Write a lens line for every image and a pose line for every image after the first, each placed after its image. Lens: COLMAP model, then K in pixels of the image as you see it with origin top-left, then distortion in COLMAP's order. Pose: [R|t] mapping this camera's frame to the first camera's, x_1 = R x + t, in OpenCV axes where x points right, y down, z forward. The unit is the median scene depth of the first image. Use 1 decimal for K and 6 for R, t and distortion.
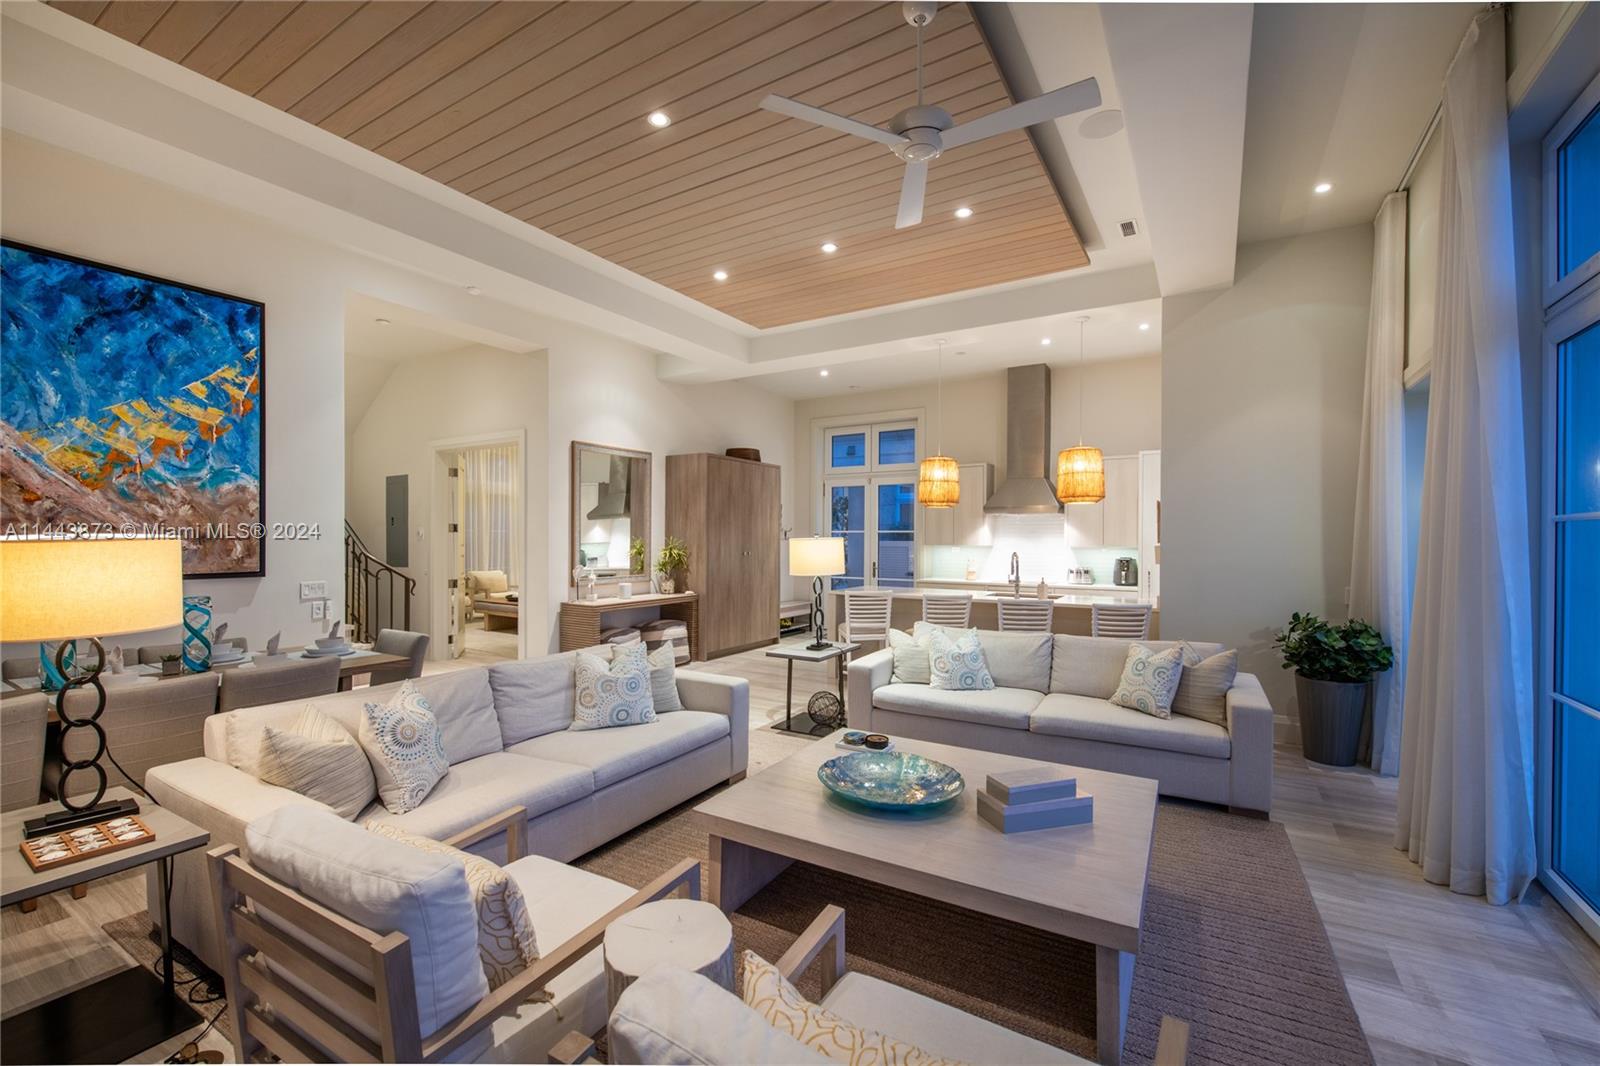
lens RADIAL K [[664.3, 0, 804.5], [0, 664.3, 541.5], [0, 0, 1]] dist [-0.000764, -0.000133]
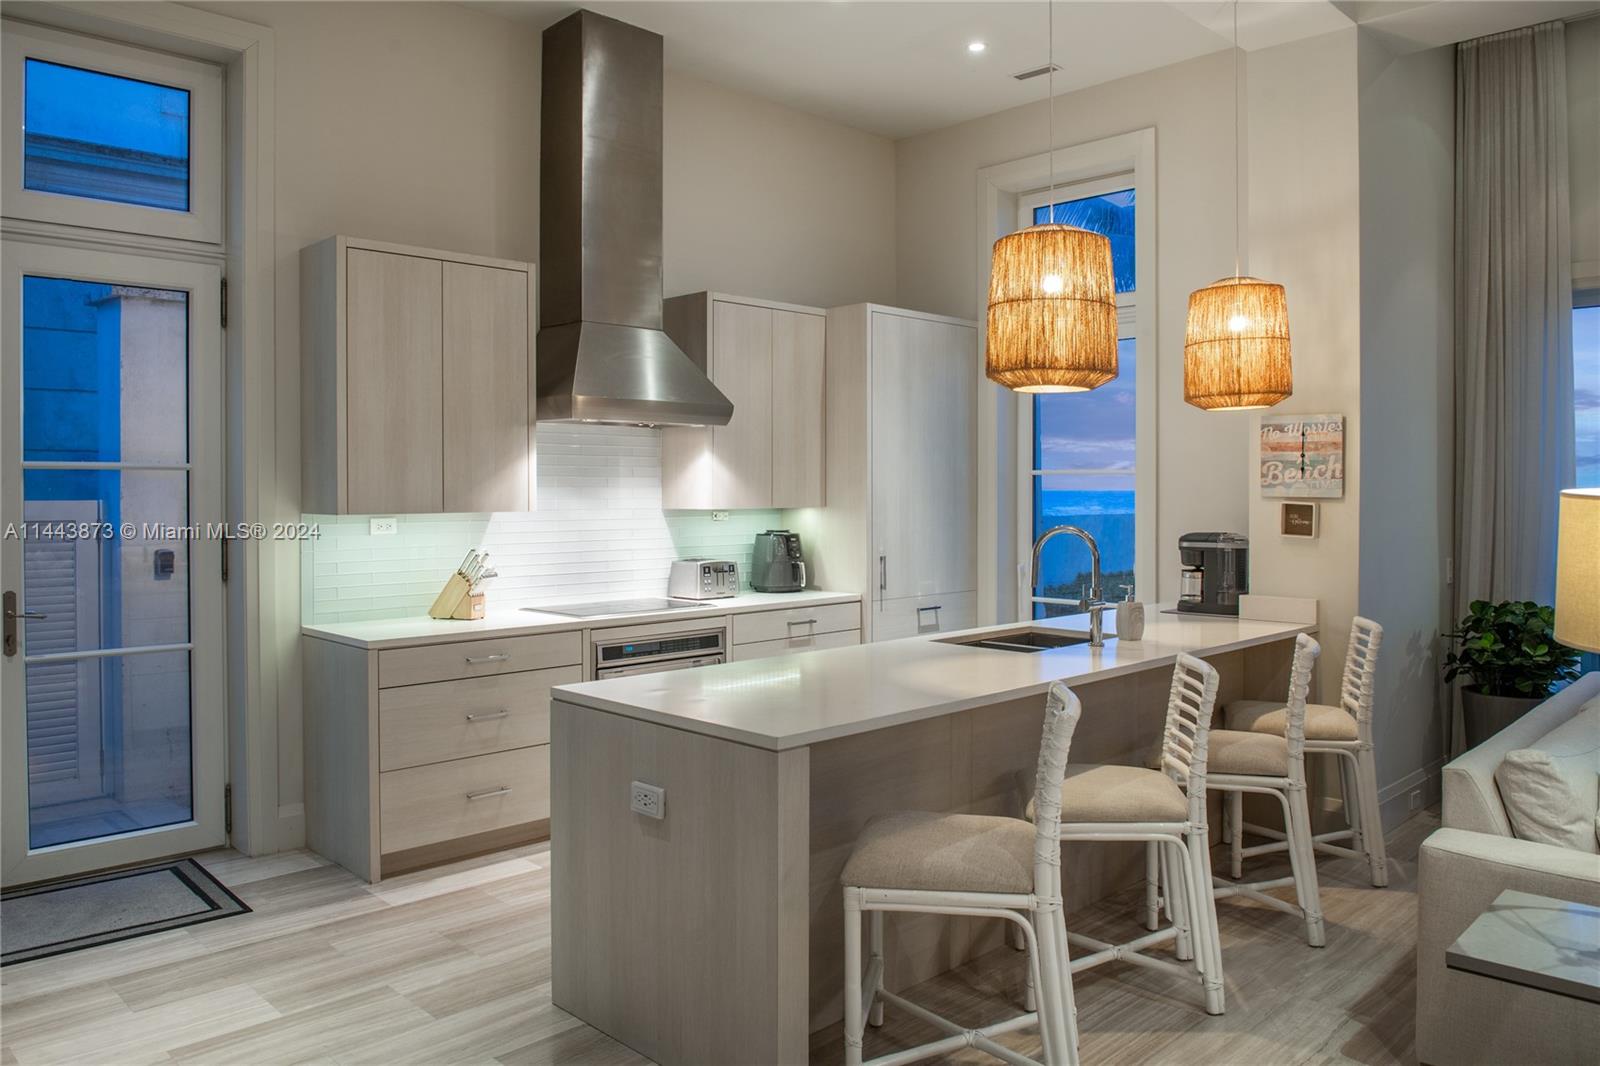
lens RADIAL K [[1156.7, 0, 800.2], [0, 1156.7, 505.7], [0, 0, 1]] dist [-0.038133, 0.001923]
pose [[0.248149, -0.016002, 0.968590, -0.279672], [0.005535, 0.999871, 0.015100, -0.004847], [-0.968706, 0.001614, 0.248206, 0.768608]]
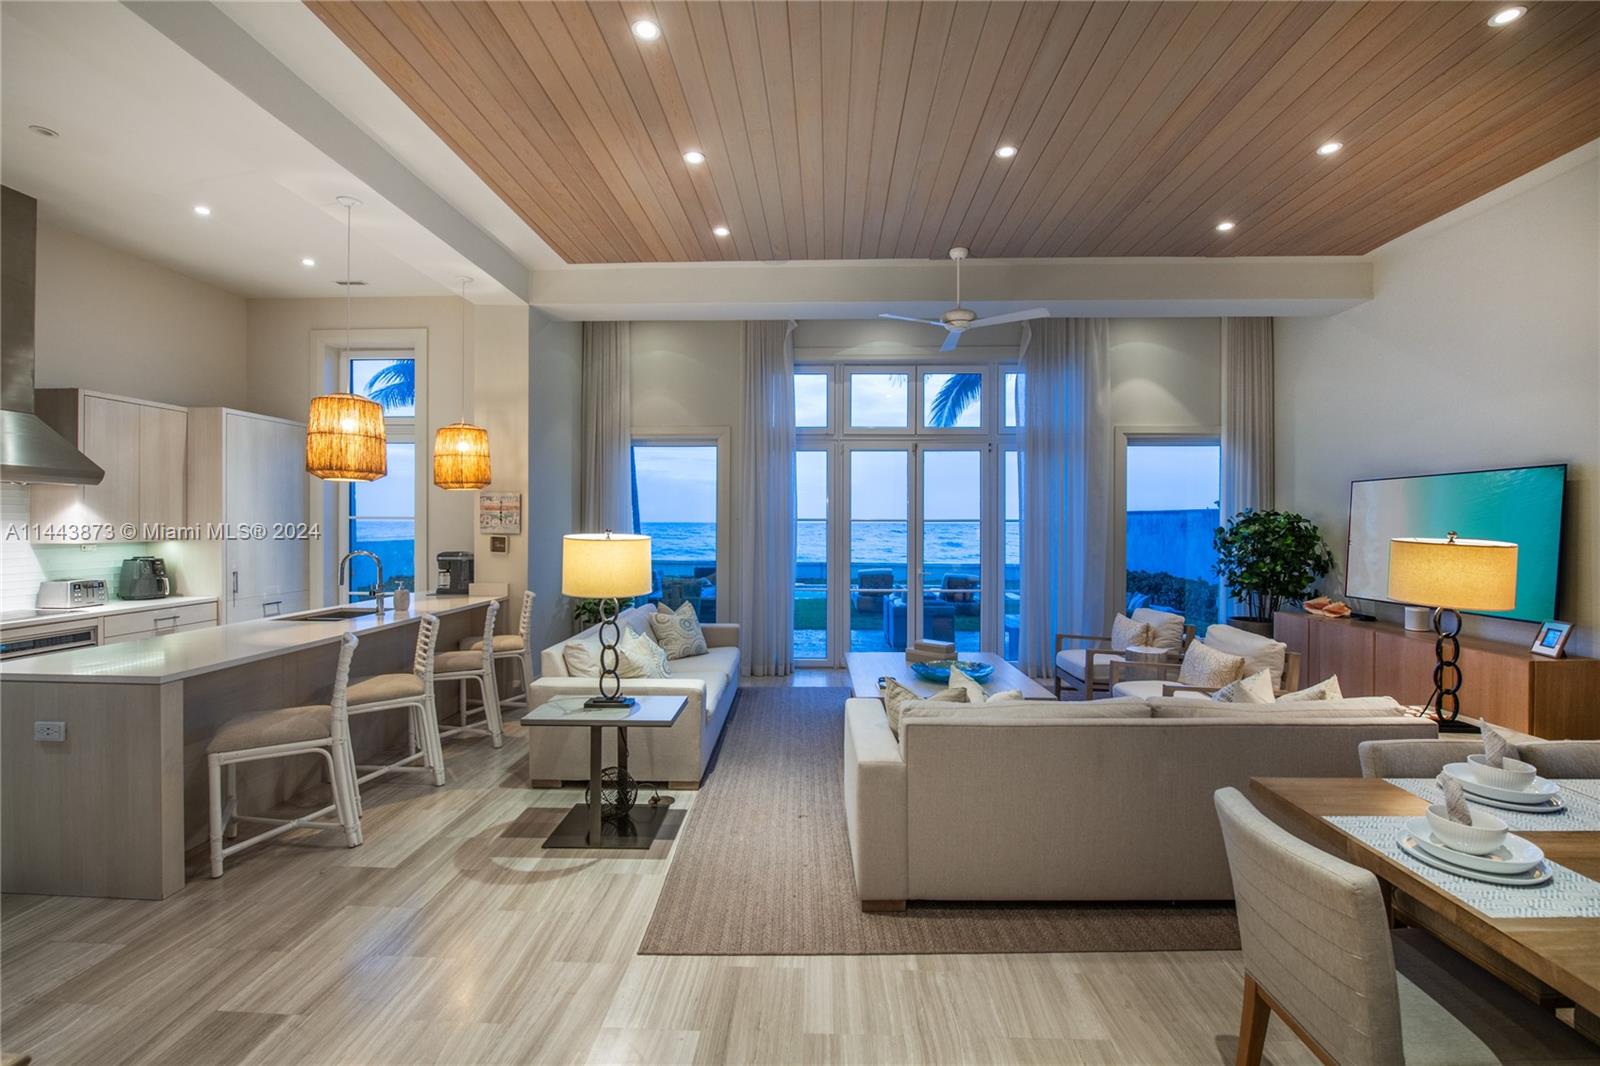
lens RADIAL K [[697.8, 0, 799.9], [0, 697.8, 525.4], [0, 0, 1]] dist [-0.004242, -0.005673]
pose [[-0.481820, -0.008512, 0.876229, -0.425836], [-0.001201, 0.999958, 0.009054, -0.013917], [-0.876269, 0.003310, -0.481810, 0.741271]]
